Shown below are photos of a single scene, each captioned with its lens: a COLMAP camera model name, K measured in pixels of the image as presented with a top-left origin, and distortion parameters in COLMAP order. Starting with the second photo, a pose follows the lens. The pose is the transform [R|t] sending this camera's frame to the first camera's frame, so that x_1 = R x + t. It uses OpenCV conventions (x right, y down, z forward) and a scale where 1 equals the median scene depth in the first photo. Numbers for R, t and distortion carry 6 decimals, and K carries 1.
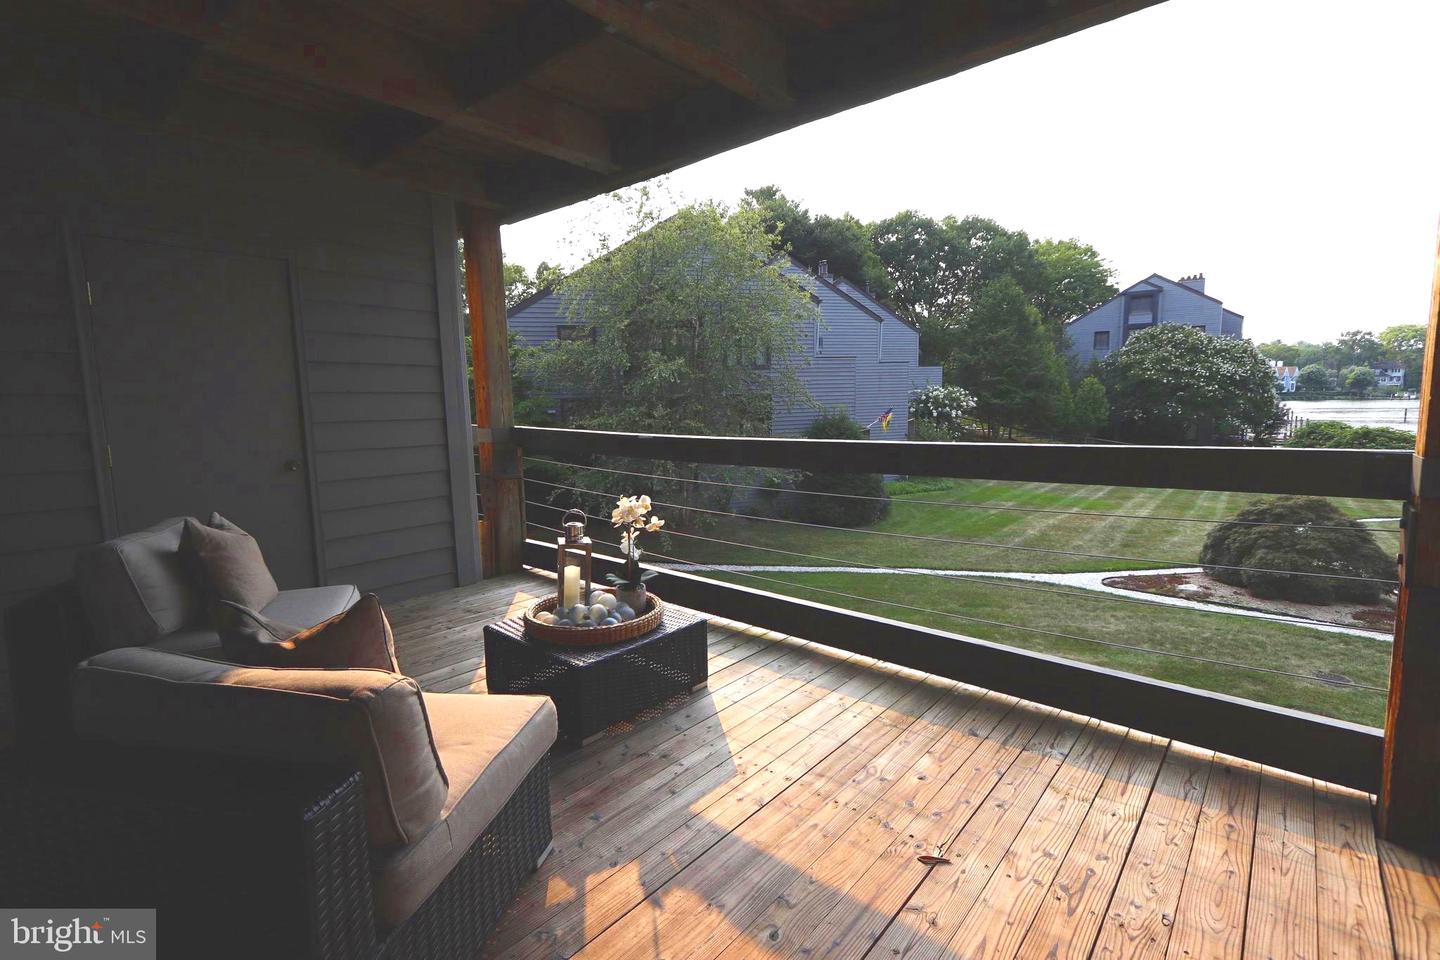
lens RADIAL K [[670.3, 0, 720.0], [0, 670.3, 480.0], [0, 0, 1]] dist [-0.001068, -0.000308]
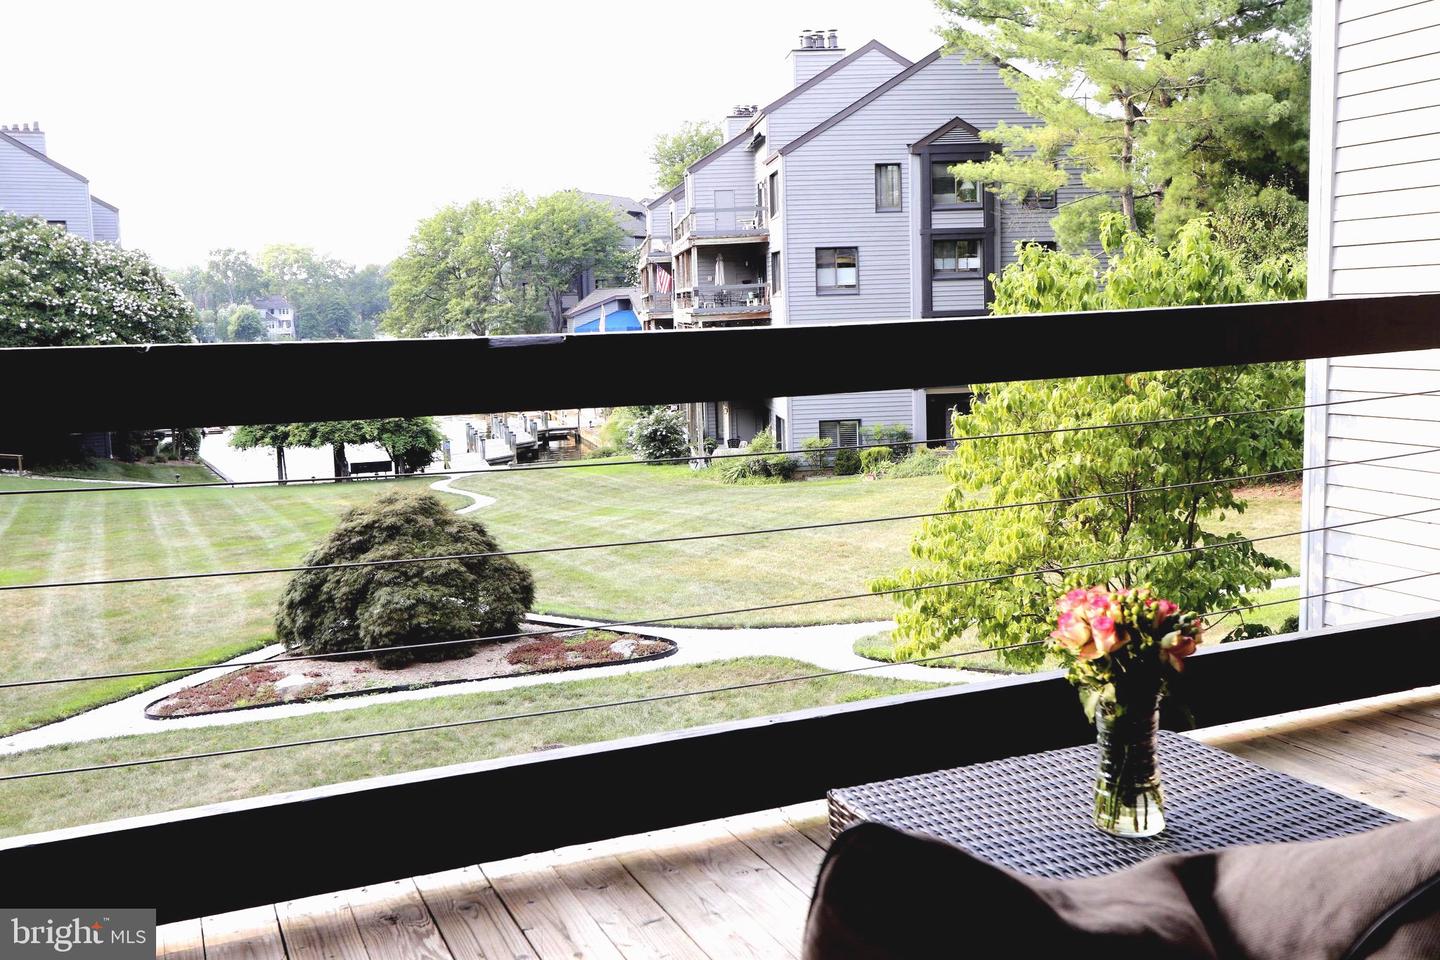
lens RADIAL K [[1393.3, 0, 720.0], [0, 1393.3, 480.0], [0, 0, 1]] dist [0.009131, 0.023947]
pose [[0.442755, -0.104397, 0.890545, -0.153790], [0.143544, 0.988642, 0.044530, -0.004696], [-0.885078, 0.108117, 0.452711, 0.149165]]
